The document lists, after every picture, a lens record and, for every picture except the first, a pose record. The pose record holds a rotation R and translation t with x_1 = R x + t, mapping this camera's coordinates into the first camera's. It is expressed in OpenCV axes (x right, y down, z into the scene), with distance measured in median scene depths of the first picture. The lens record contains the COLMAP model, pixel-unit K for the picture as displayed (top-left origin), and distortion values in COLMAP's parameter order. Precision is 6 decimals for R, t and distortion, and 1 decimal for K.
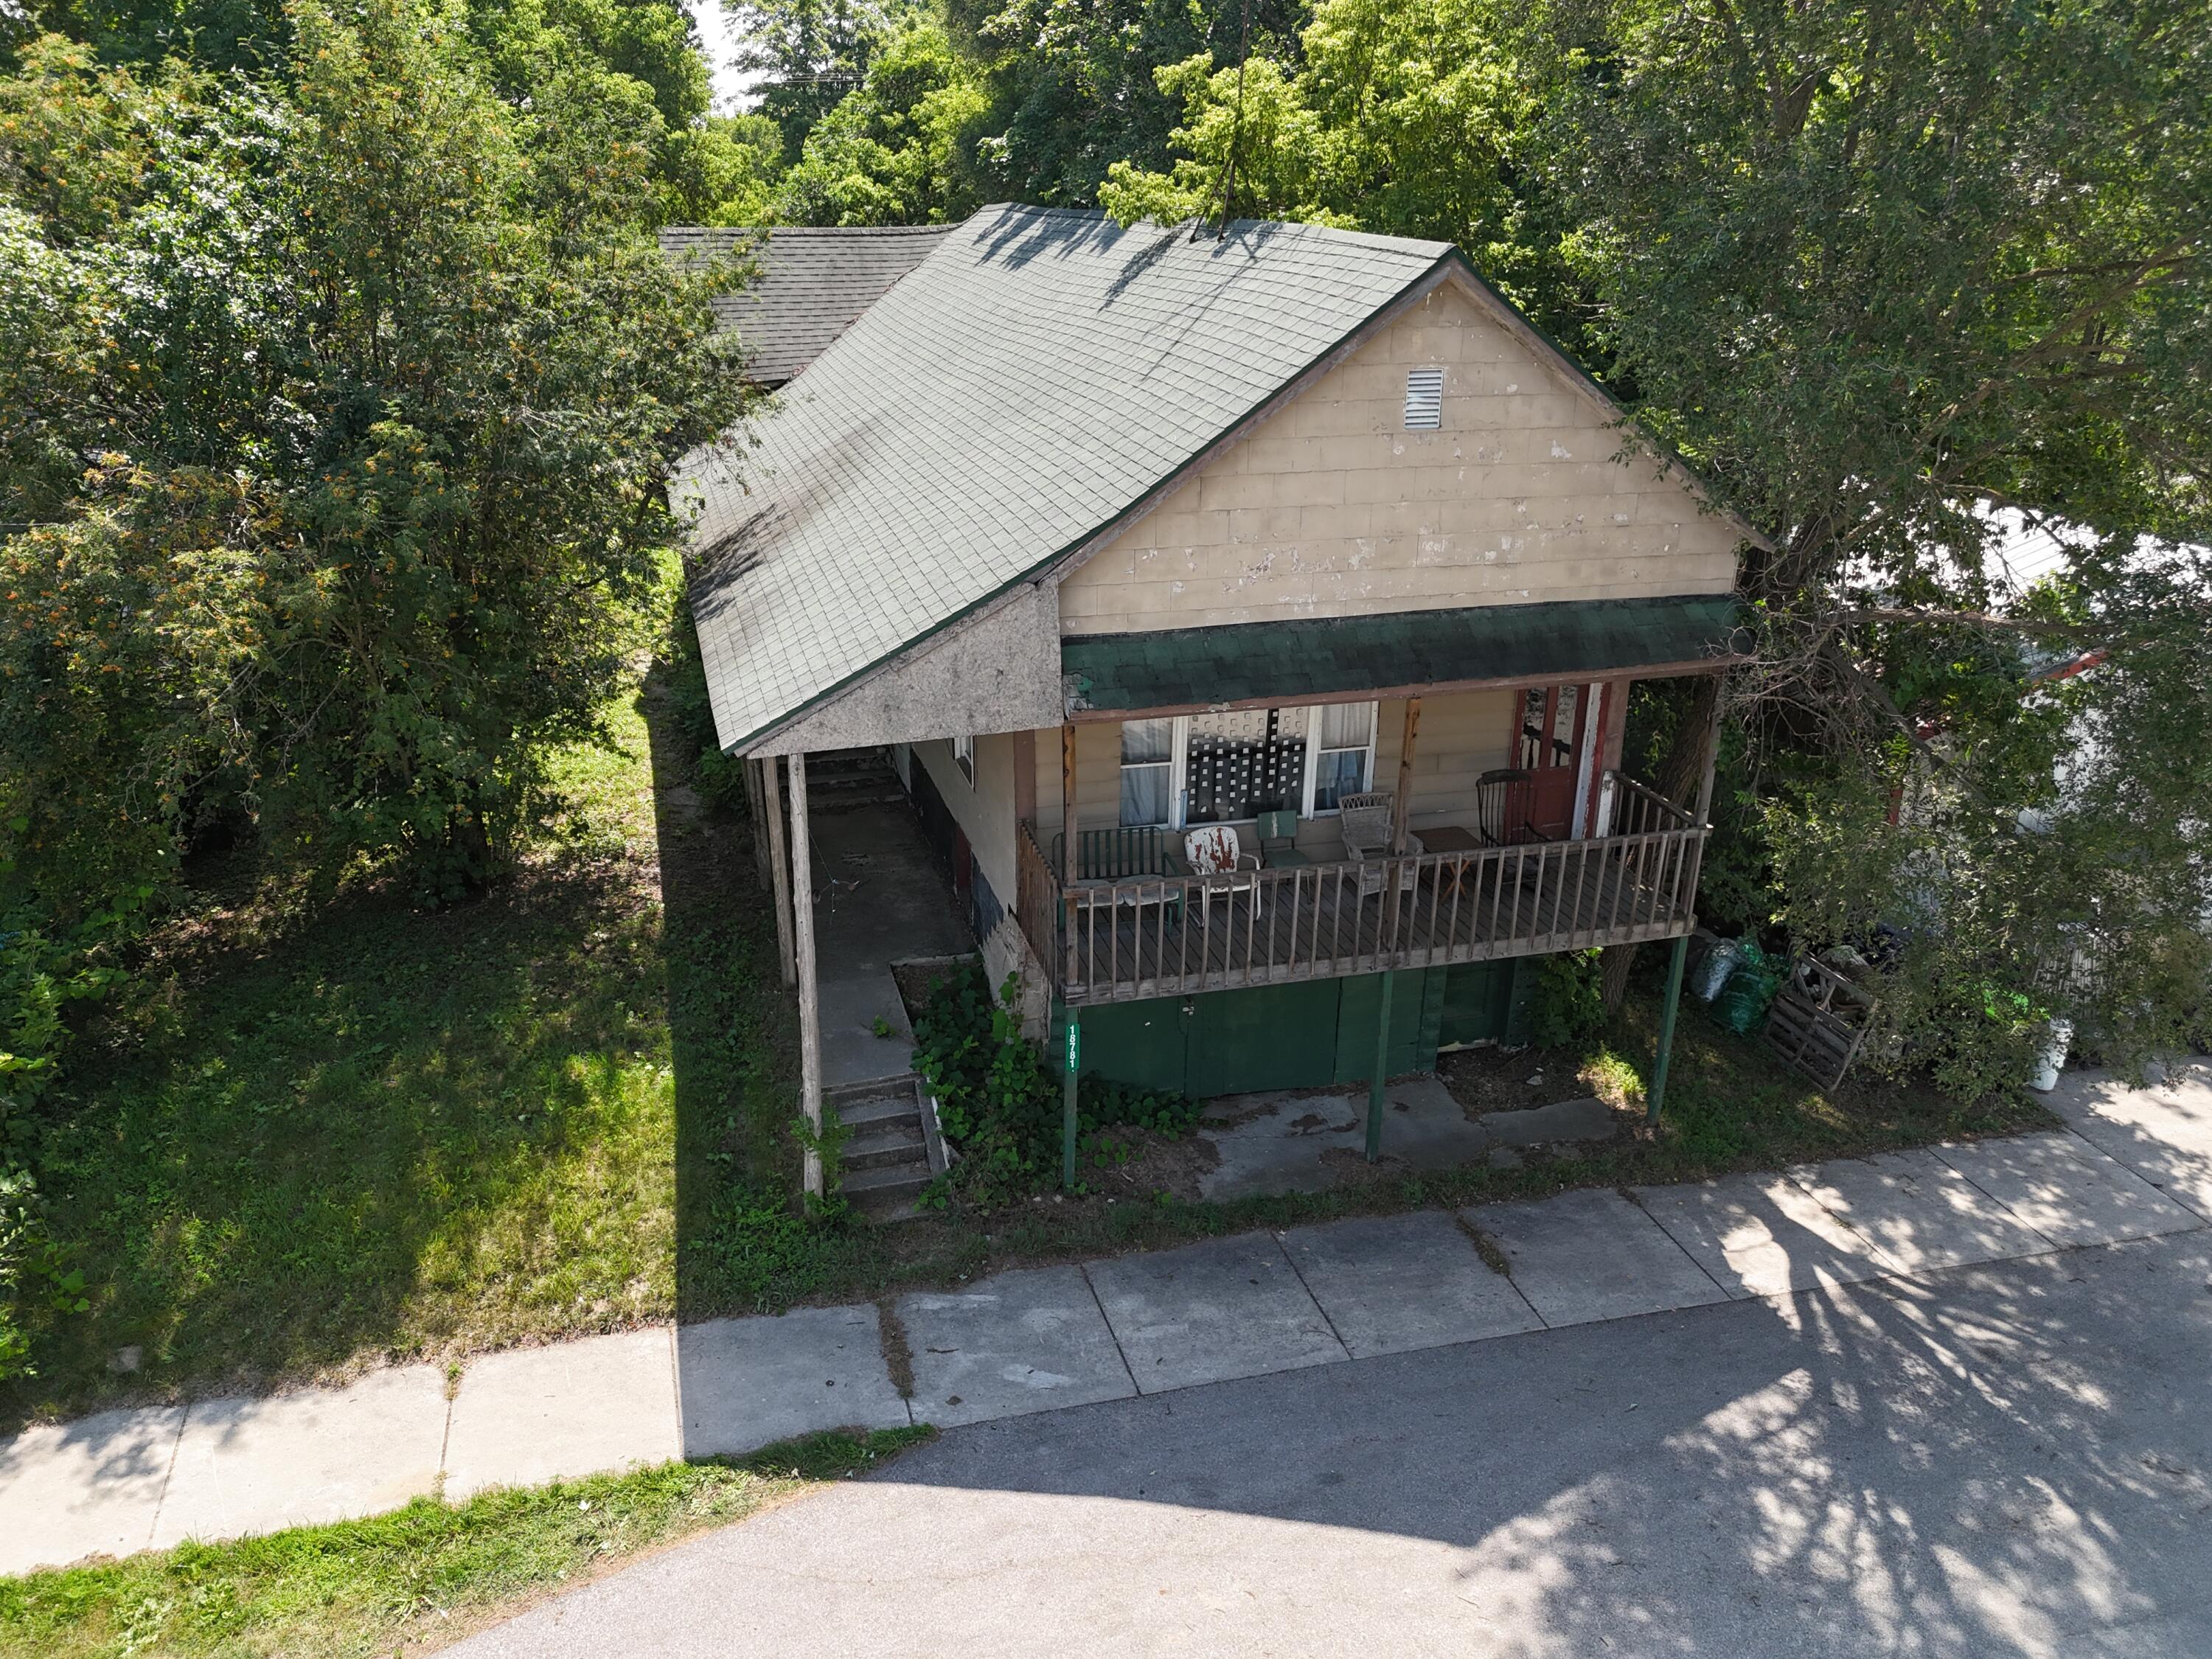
lens RADIAL K [[1647.5, 0, 1099.3], [0, 1647.5, 828.8], [0, 0, 1]] dist [0.067714, -0.068068]
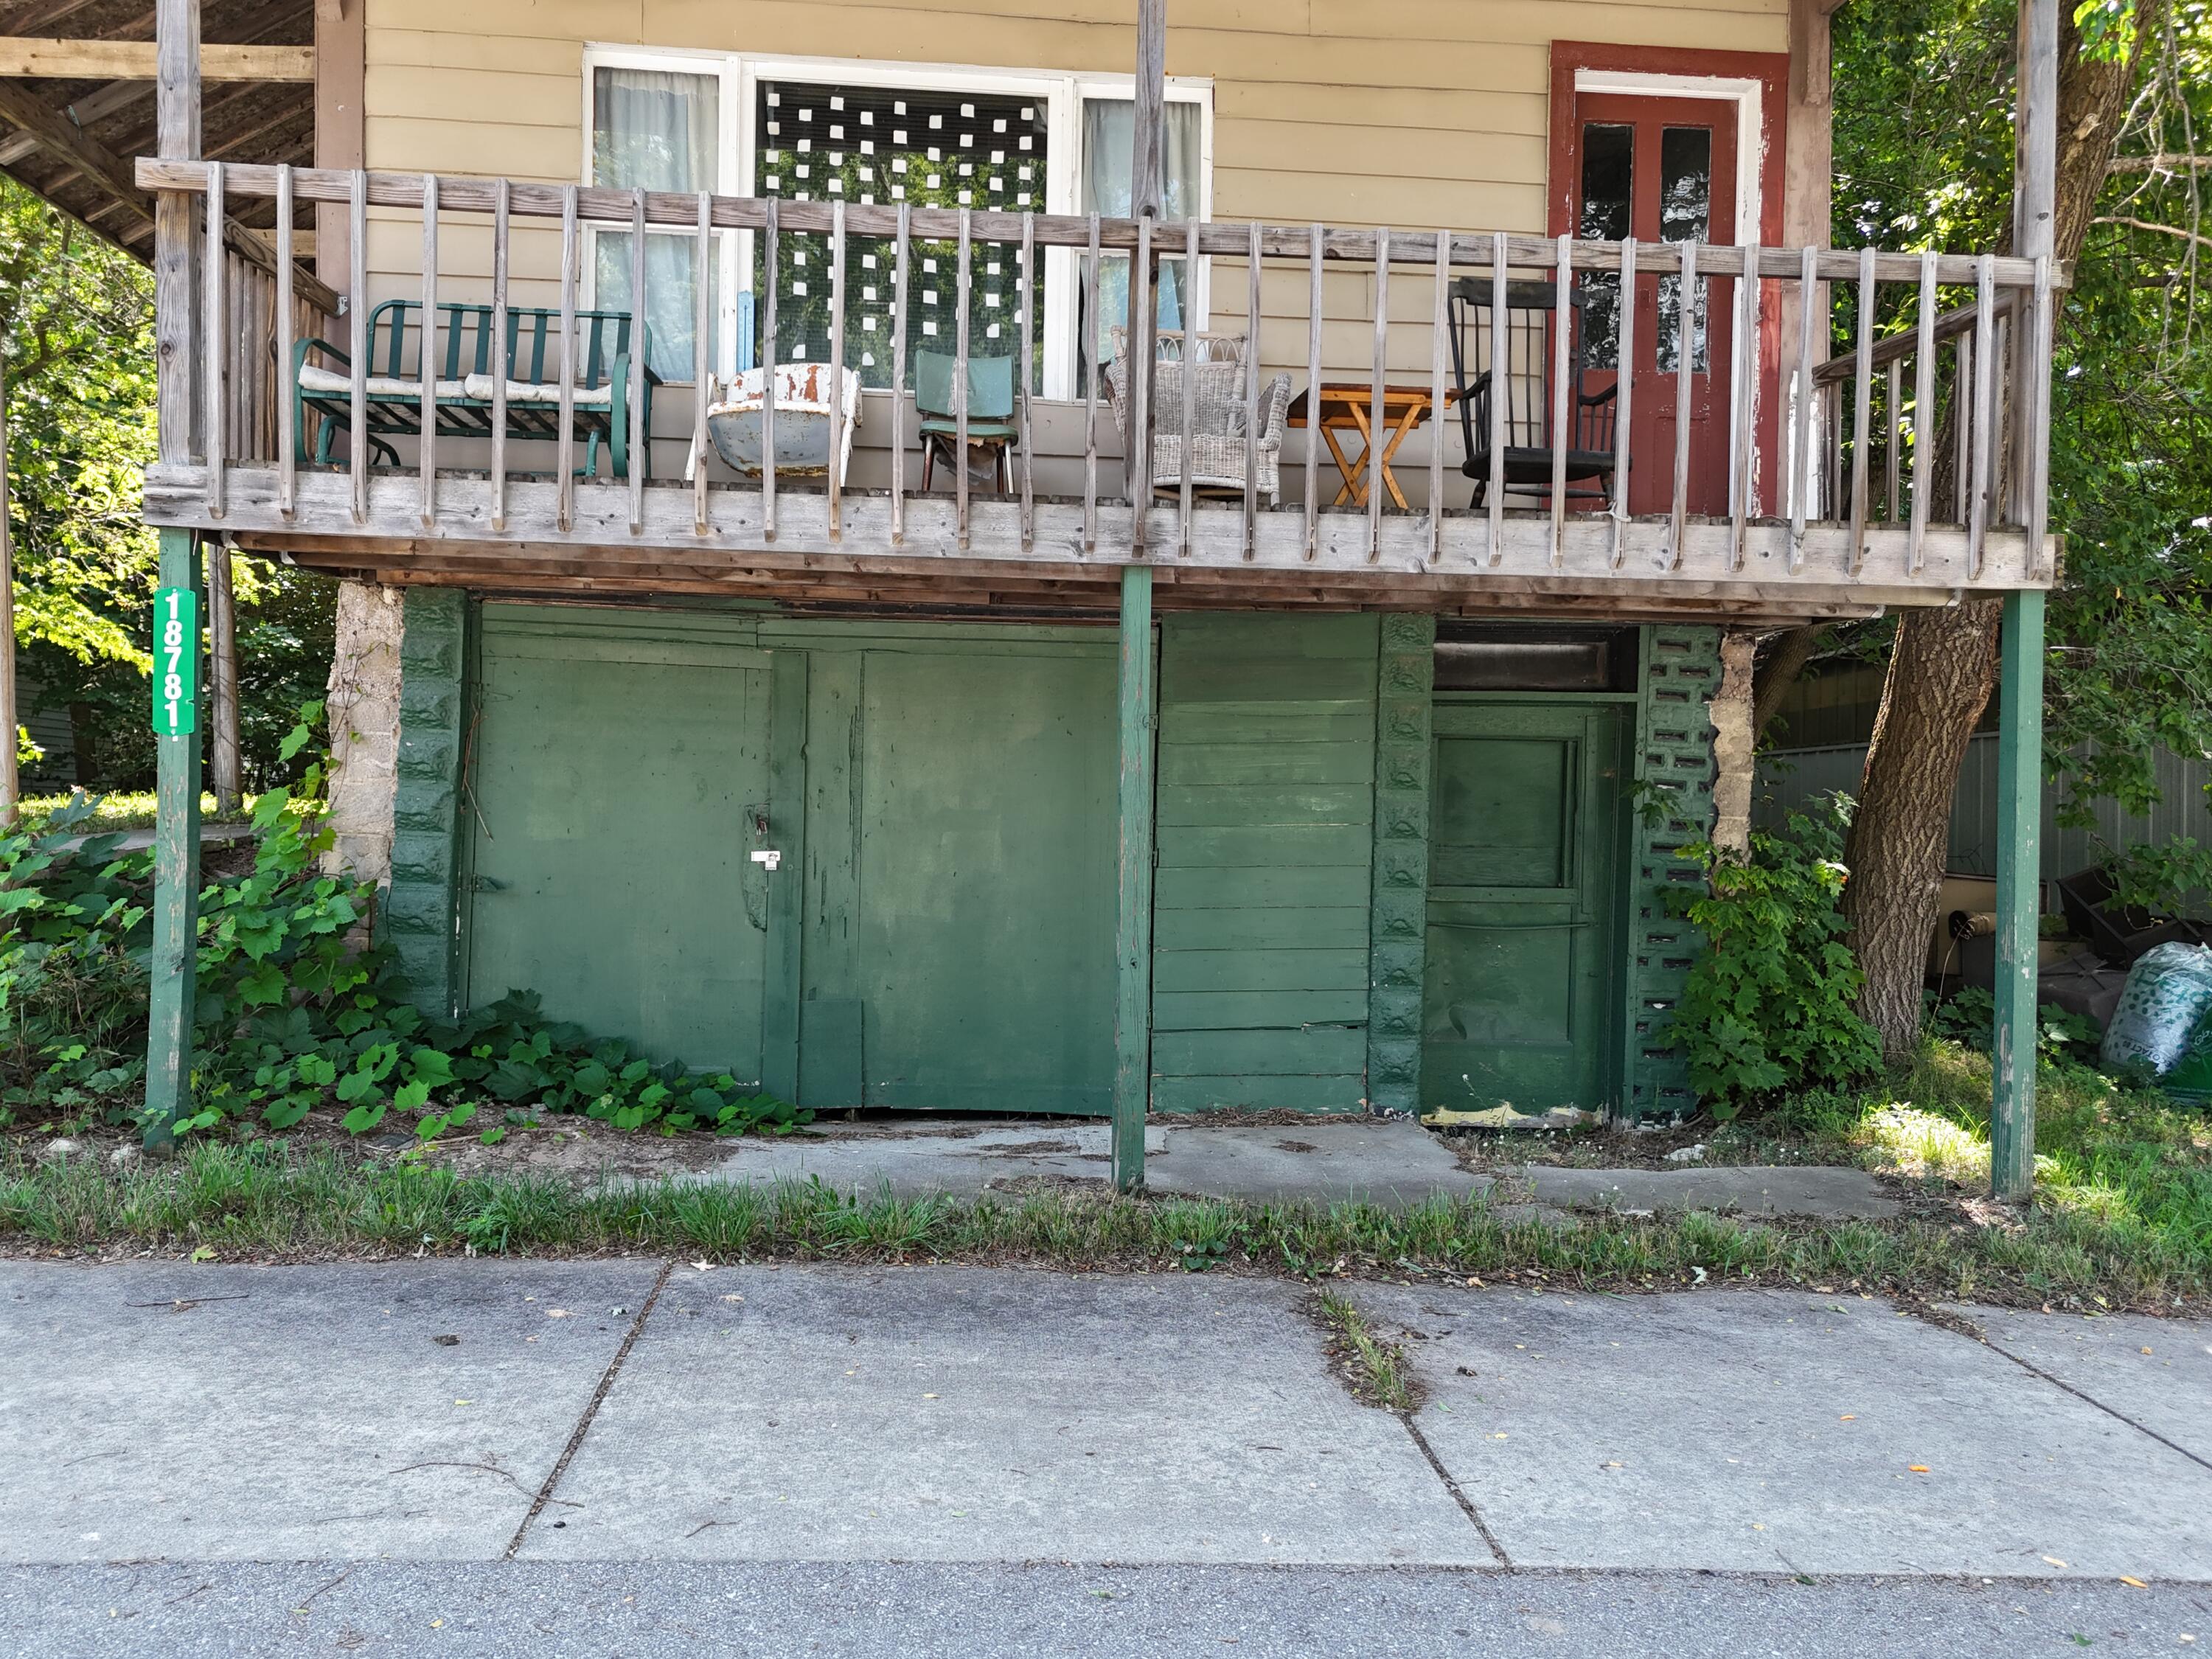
lens RADIAL K [[1648.7, 0, 1107.7], [0, 1648.7, 826.3], [0, 0, 1]] dist [0.066759, -0.054910]
pose [[0.981849, 0.002984, -0.189642, 0.260968], [-0.071381, 0.932175, -0.354901, 0.292610], [0.175721, 0.361995, 0.915468, 0.754991]]
